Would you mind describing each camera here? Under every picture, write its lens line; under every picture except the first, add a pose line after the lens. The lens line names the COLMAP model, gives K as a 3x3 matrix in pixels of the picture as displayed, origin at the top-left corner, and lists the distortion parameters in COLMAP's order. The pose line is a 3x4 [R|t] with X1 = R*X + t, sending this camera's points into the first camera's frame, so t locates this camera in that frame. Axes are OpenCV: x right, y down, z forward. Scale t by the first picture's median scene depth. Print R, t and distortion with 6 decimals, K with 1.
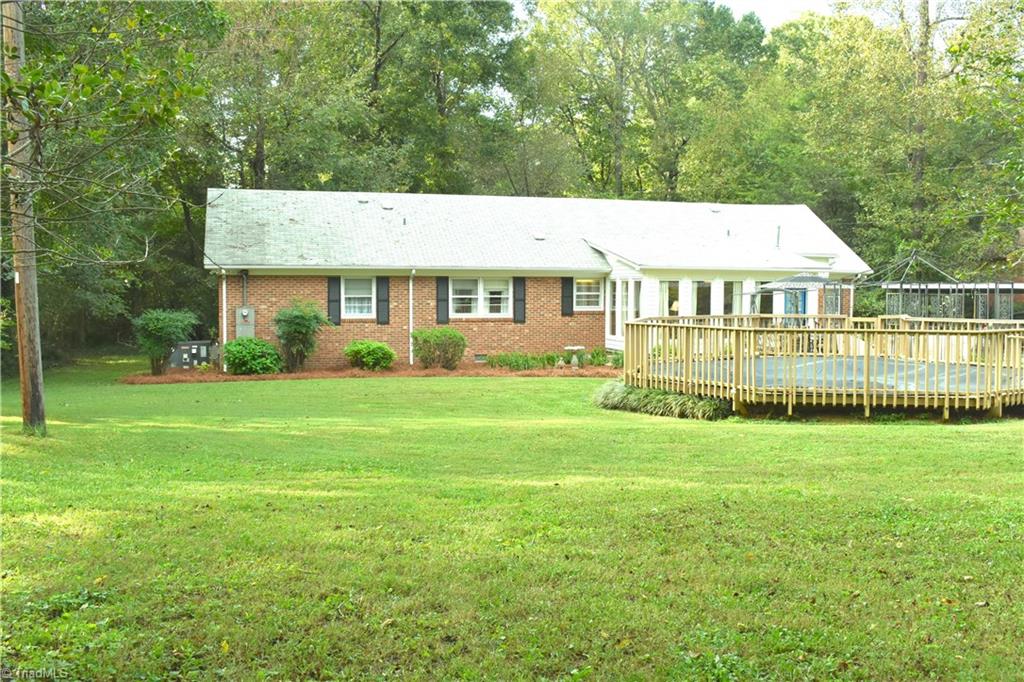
lens RADIAL K [[1055.9, 0, 512.0], [0, 1055.9, 341.0], [0, 0, 1]] dist [-0.000254, 0.000003]
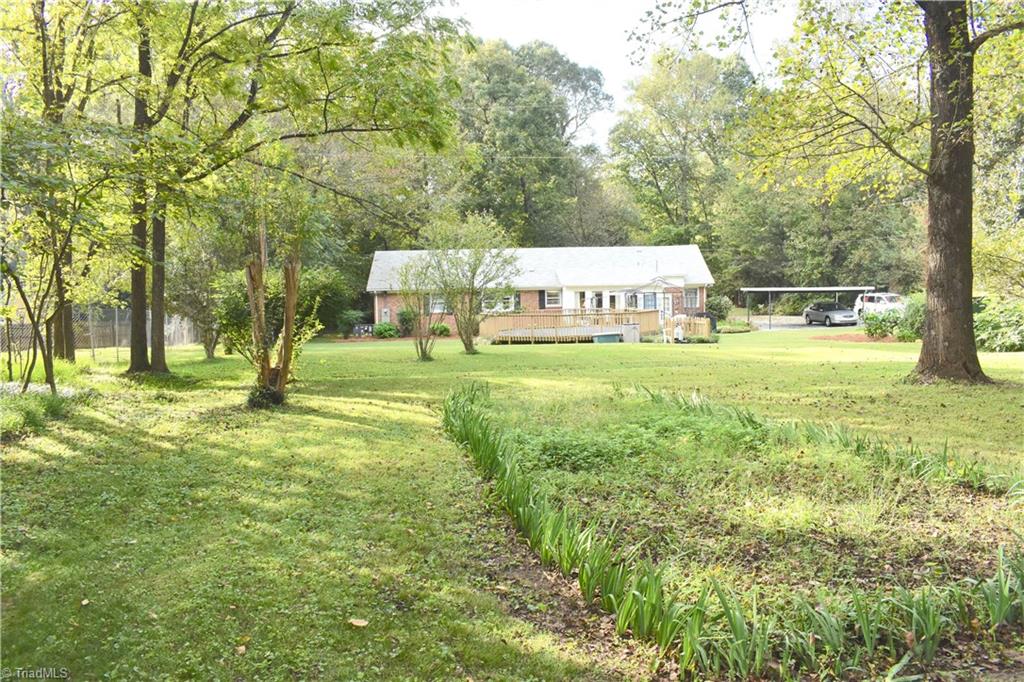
lens RADIAL K [[799.2, 0, 512.0], [0, 799.2, 341.0], [0, 0, 1]] dist [-0.095156, 0.009539]
pose [[0.978961, -0.009083, -0.203844, 0.333029], [0.012301, 0.999819, 0.014524, 0.014896], [0.203675, -0.016726, 0.978896, -0.547759]]
